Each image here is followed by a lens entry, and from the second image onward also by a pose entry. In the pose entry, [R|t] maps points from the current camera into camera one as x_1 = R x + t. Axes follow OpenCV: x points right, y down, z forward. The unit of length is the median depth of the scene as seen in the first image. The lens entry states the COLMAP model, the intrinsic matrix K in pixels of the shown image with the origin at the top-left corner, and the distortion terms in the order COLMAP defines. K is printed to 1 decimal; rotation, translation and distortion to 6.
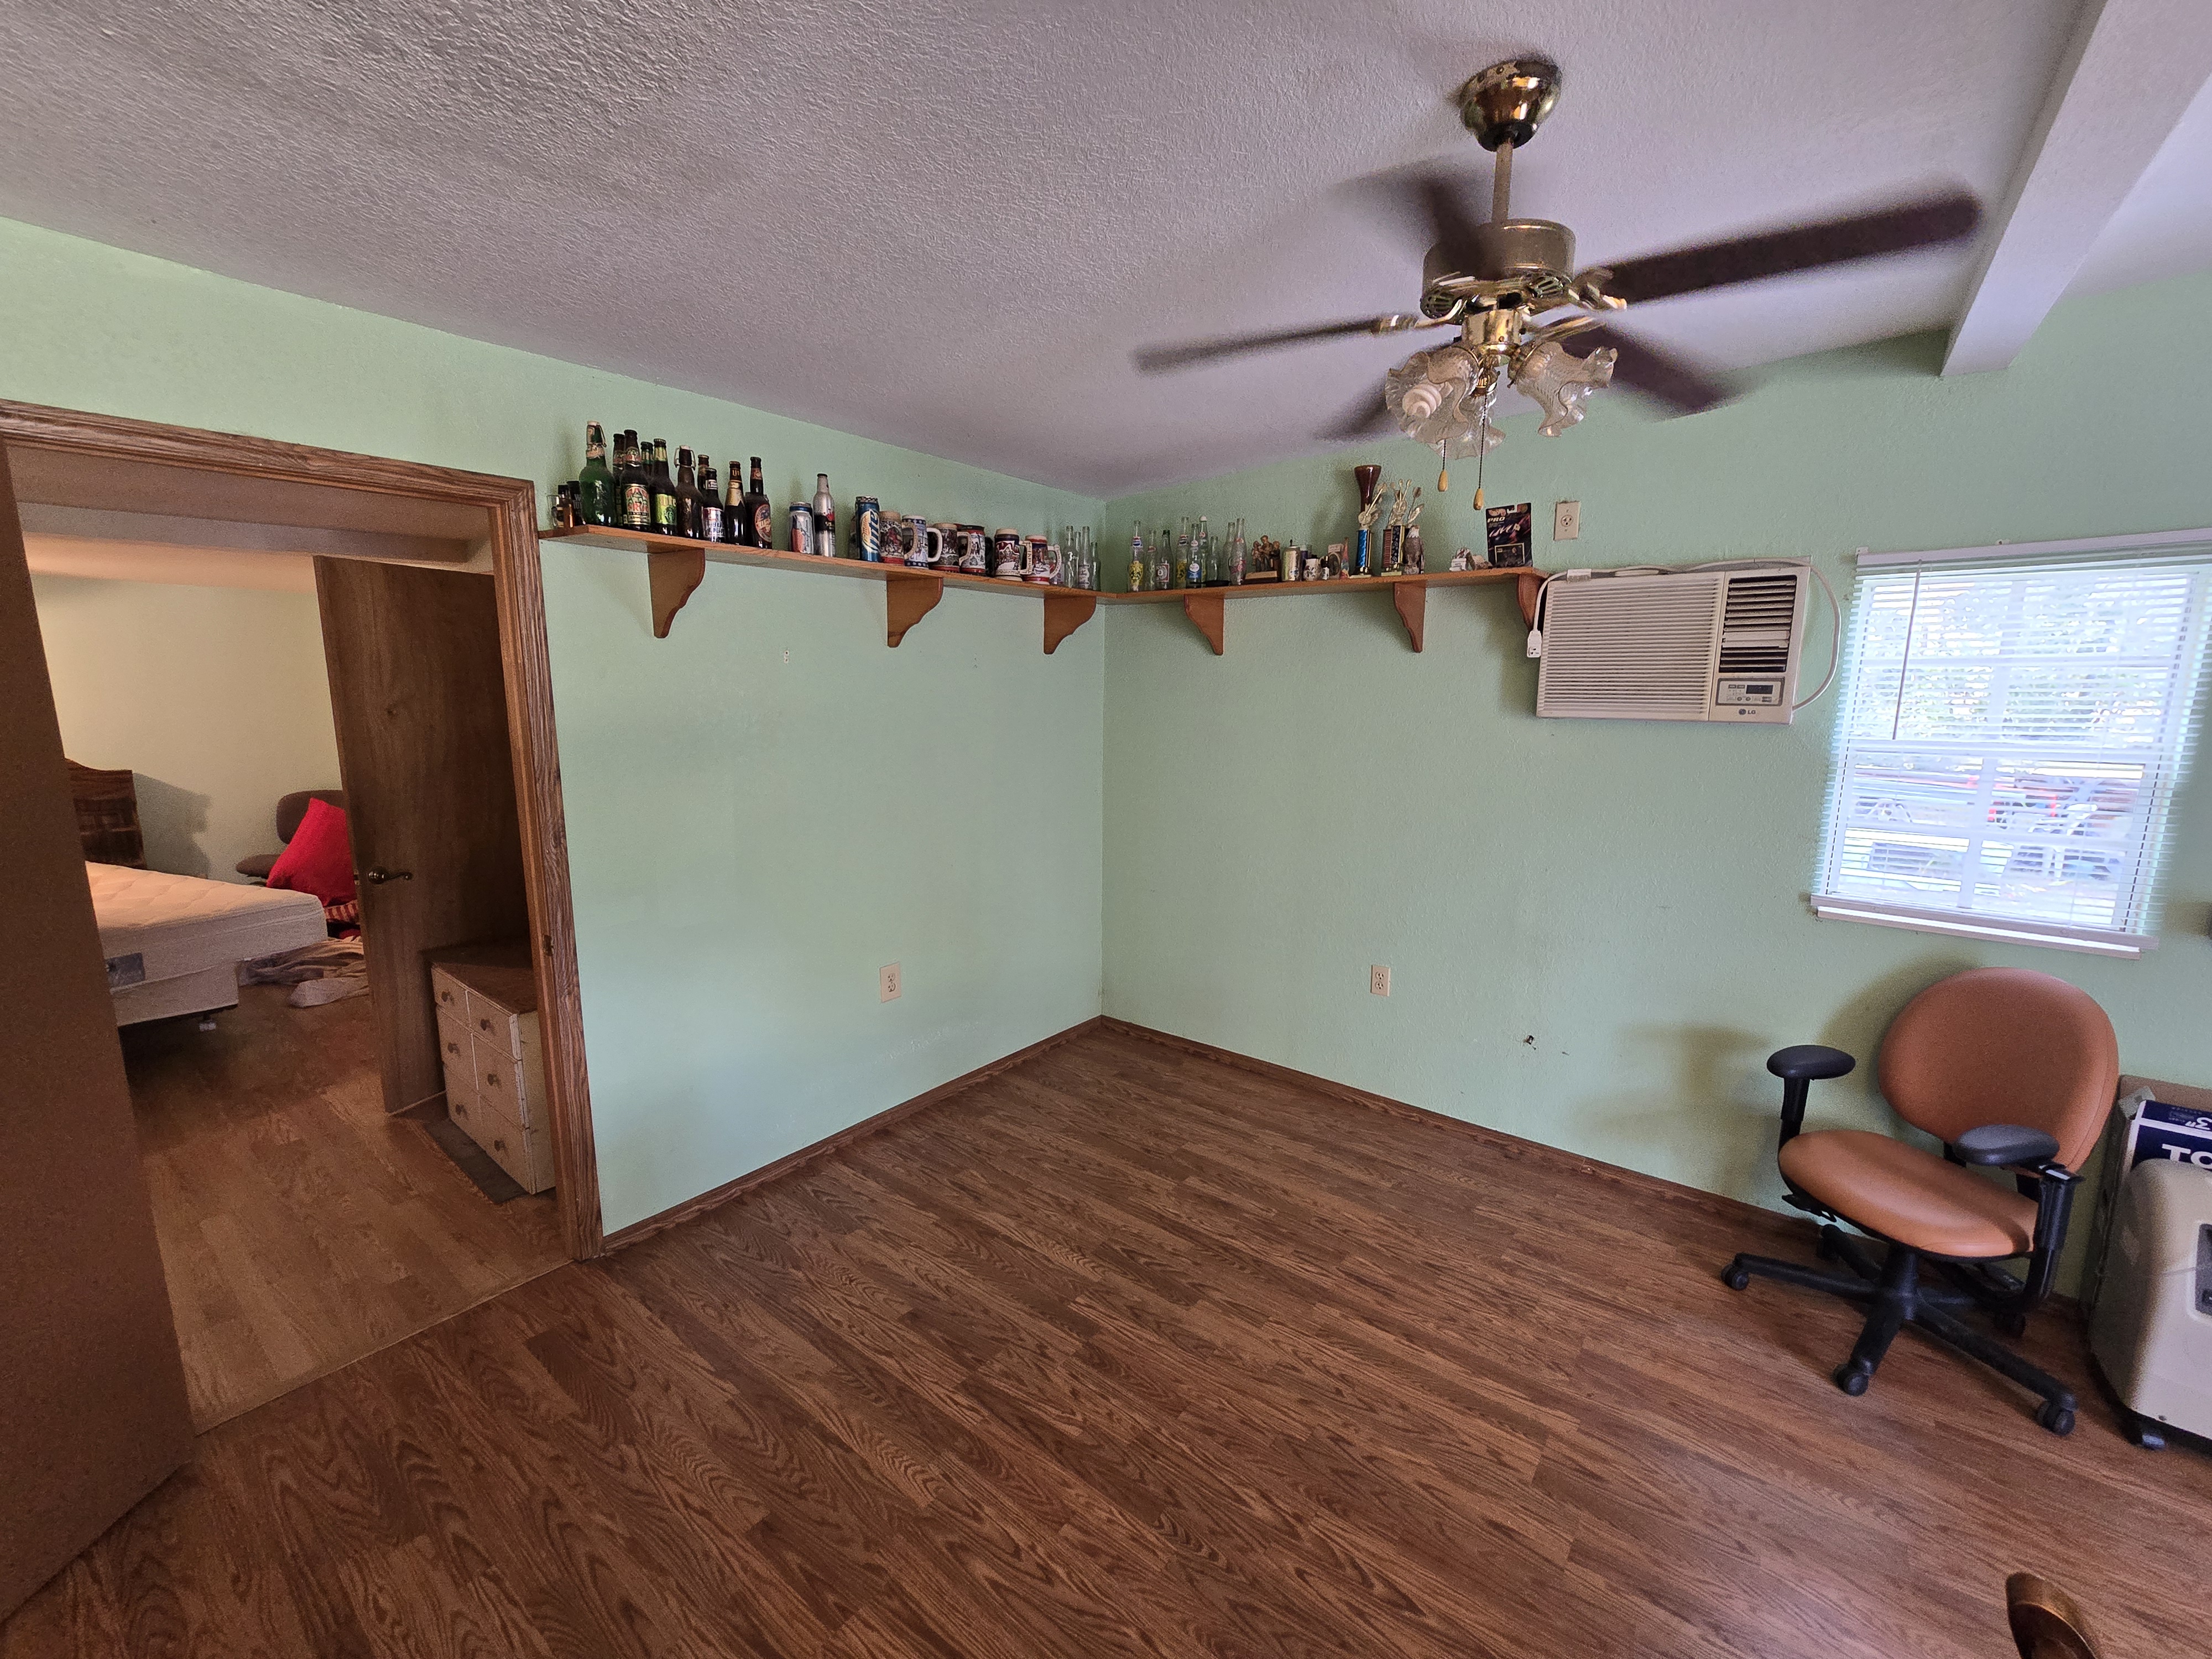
lens RADIAL K [[900.4, 0, 1106.5], [0, 900.4, 833.9], [0, 0, 1]] dist [-0.008358, 0.000202]
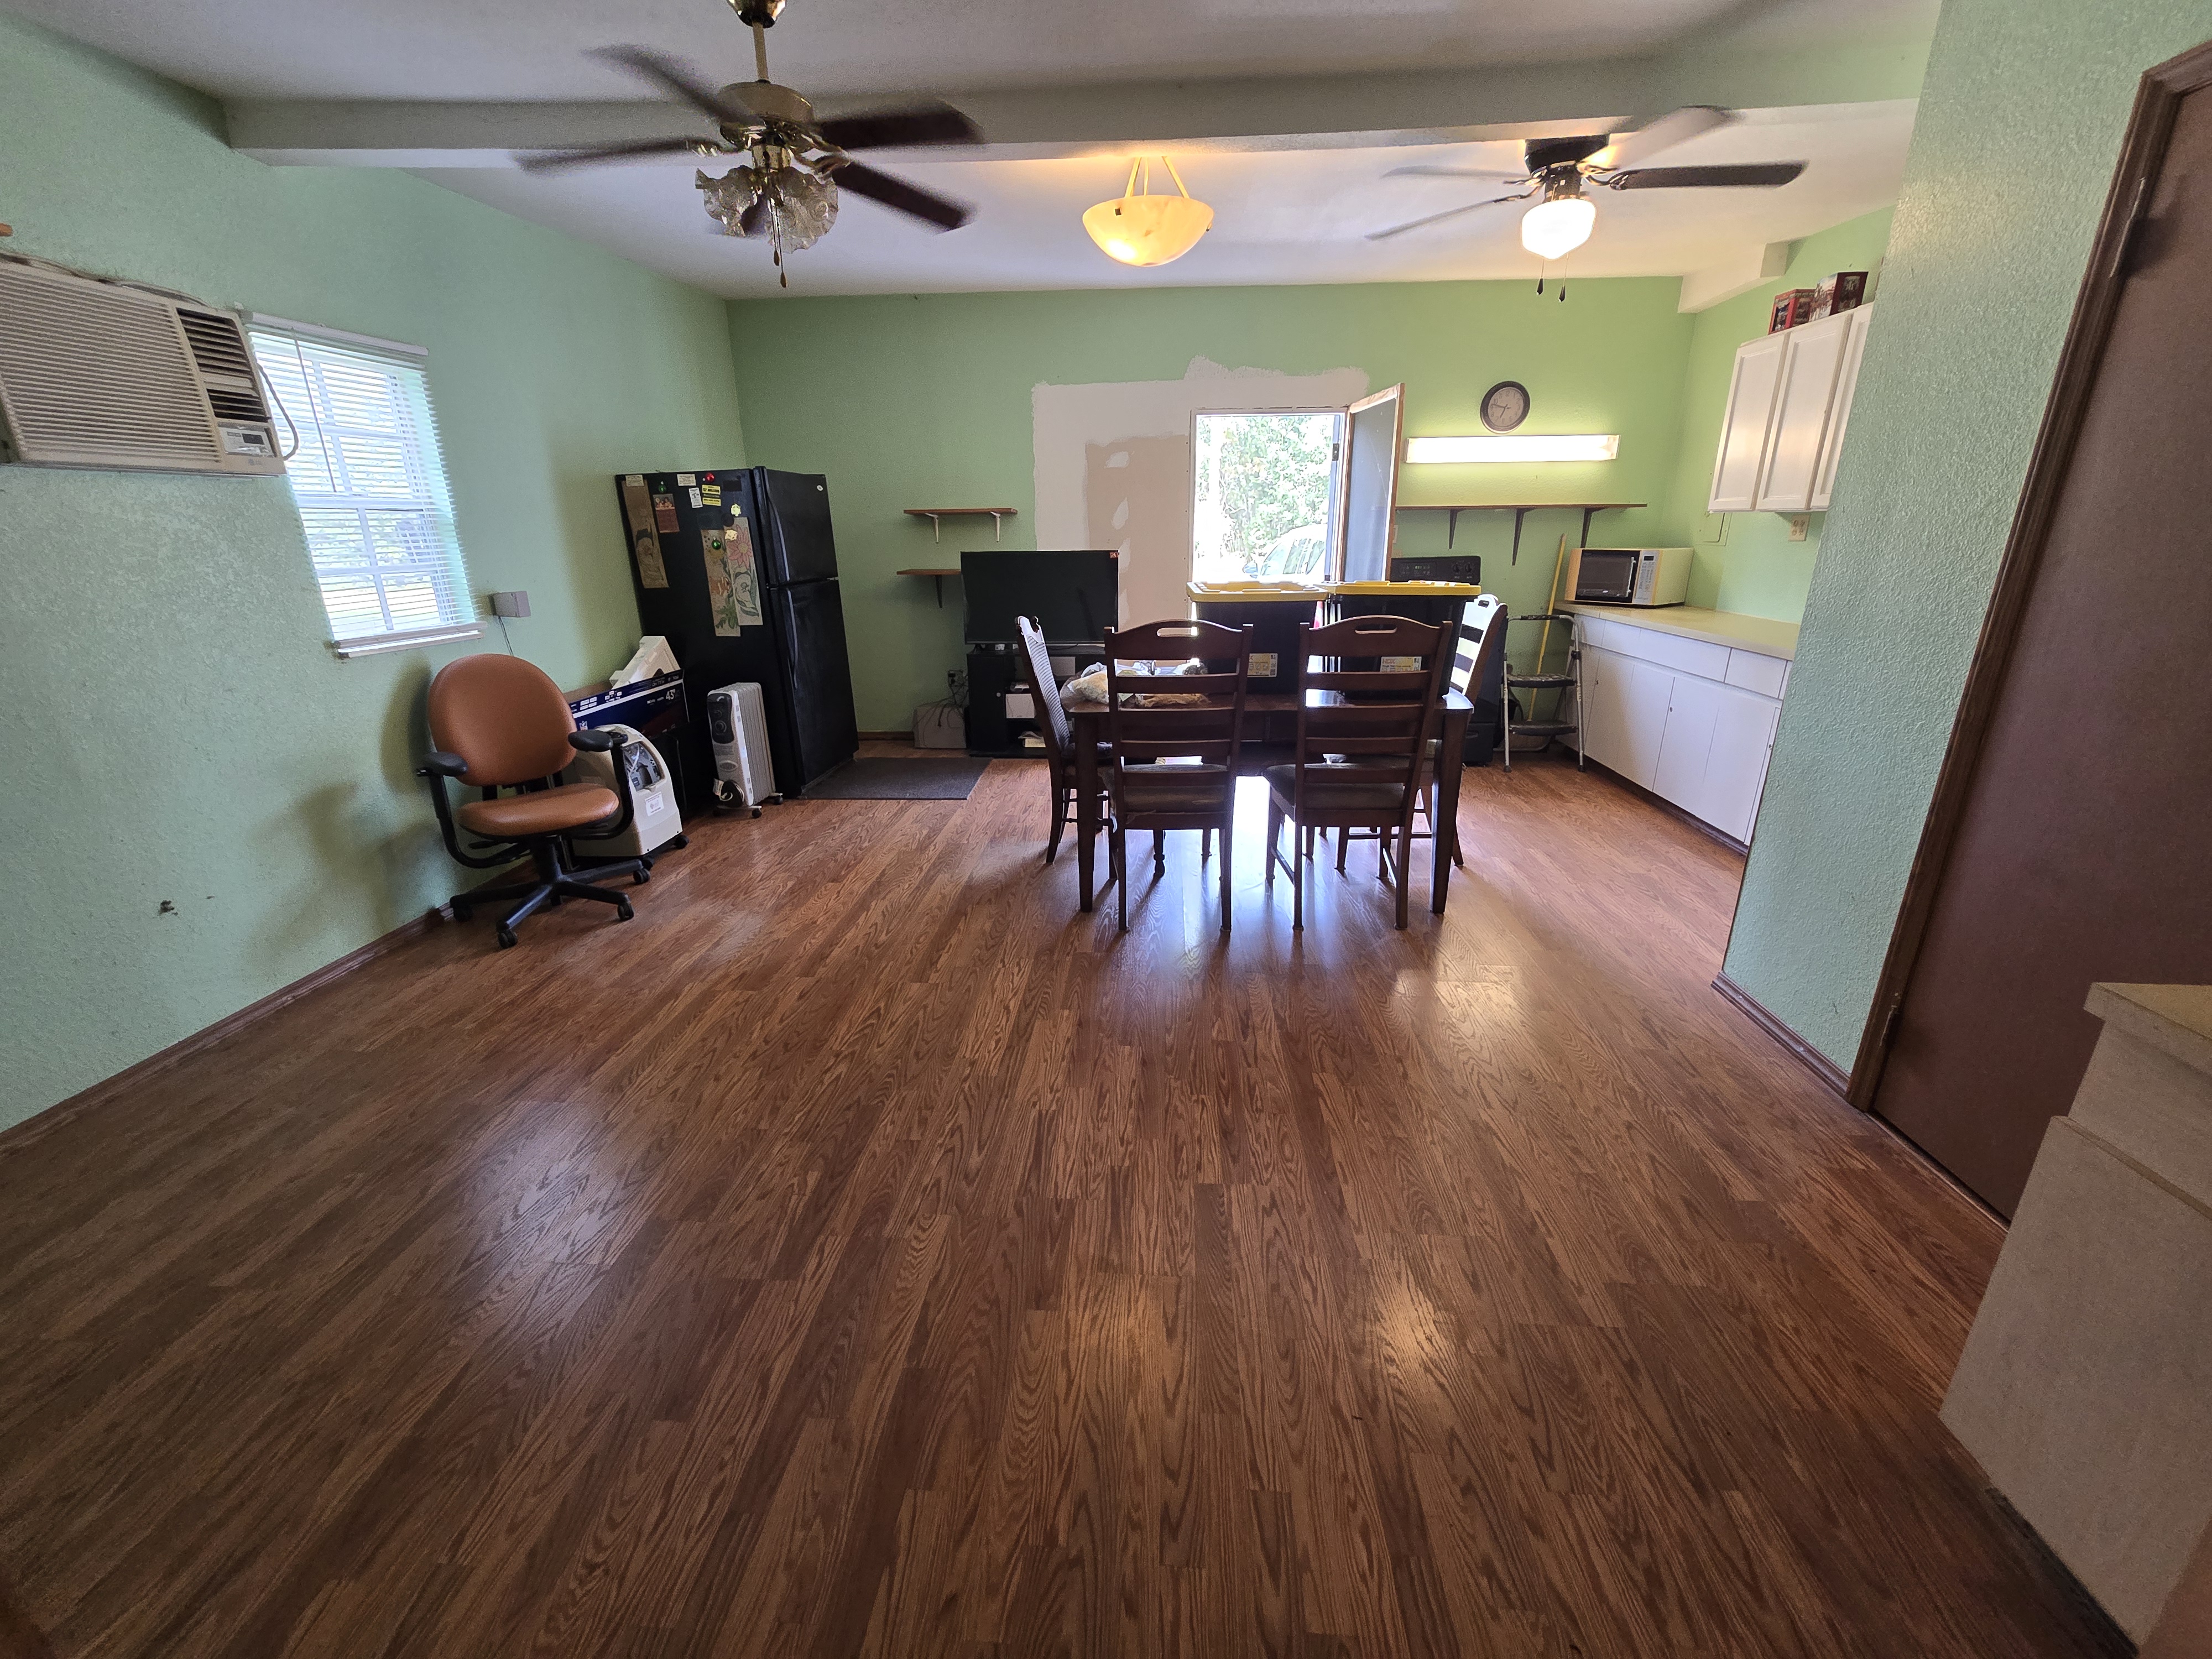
lens RADIAL K [[900.4, 0, 1108.0], [0, 900.4, 827.8], [0, 0, 1]] dist [-0.008358, 0.000202]
pose [[-0.562147, -0.264995, 0.783433, -0.861220], [0.140218, 0.903025, 0.406059, -0.048174], [-0.815064, 0.338117, -0.470476, 1.015298]]
